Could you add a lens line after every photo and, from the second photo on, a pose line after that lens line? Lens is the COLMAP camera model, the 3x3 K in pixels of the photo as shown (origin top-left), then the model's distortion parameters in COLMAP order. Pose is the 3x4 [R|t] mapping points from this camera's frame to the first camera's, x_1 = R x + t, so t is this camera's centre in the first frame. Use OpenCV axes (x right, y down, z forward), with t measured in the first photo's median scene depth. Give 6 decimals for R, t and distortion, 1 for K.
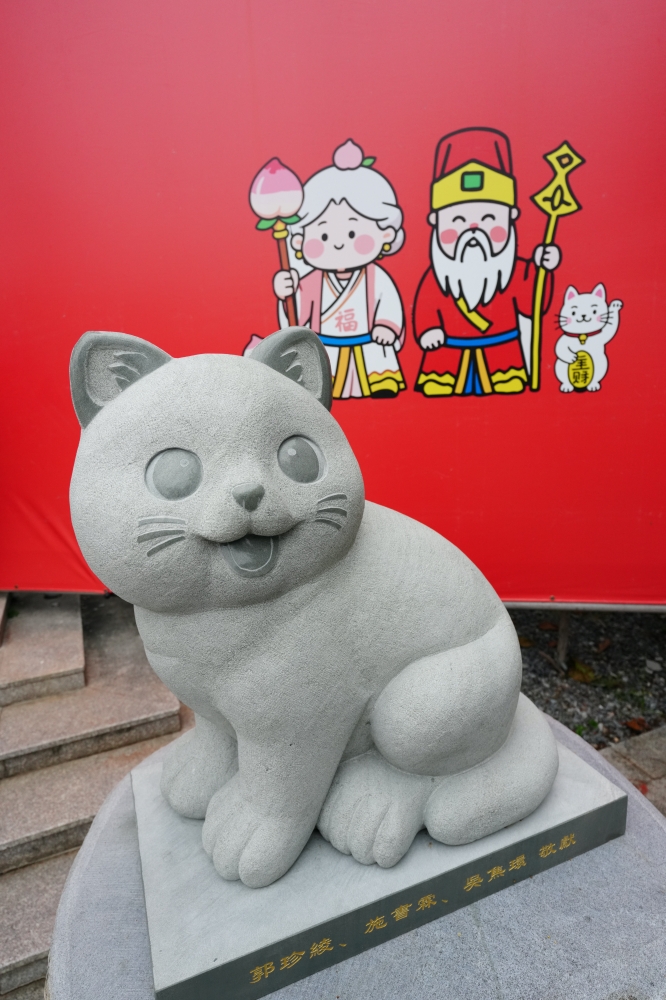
lens RADIAL K [[604.3, 0, 337.1], [0, 604.3, 505.3], [0, 0, 1]] dist [-0.001447, 0.003033]
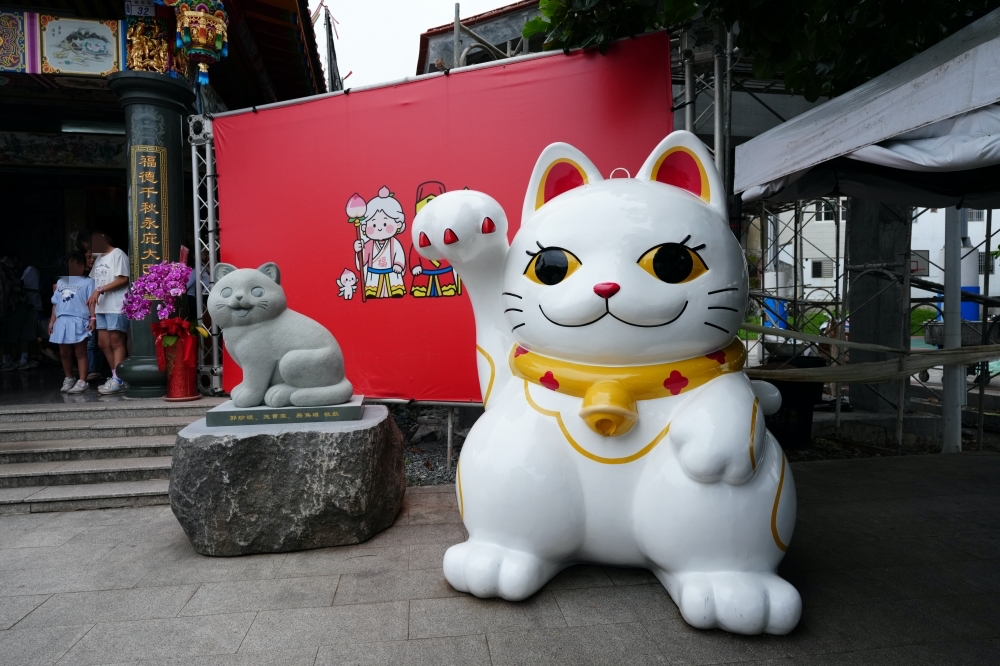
lens RADIAL K [[618.8, 0, 497.0], [0, 618.8, 331.5], [0, 0, 1]] dist [-0.004312, -0.000782]
pose [[0.975056, 0.031941, -0.219647, 0.919430], [-0.073027, 0.980662, -0.181573, 0.311649], [0.209600, 0.193084, 0.958534, -0.993967]]
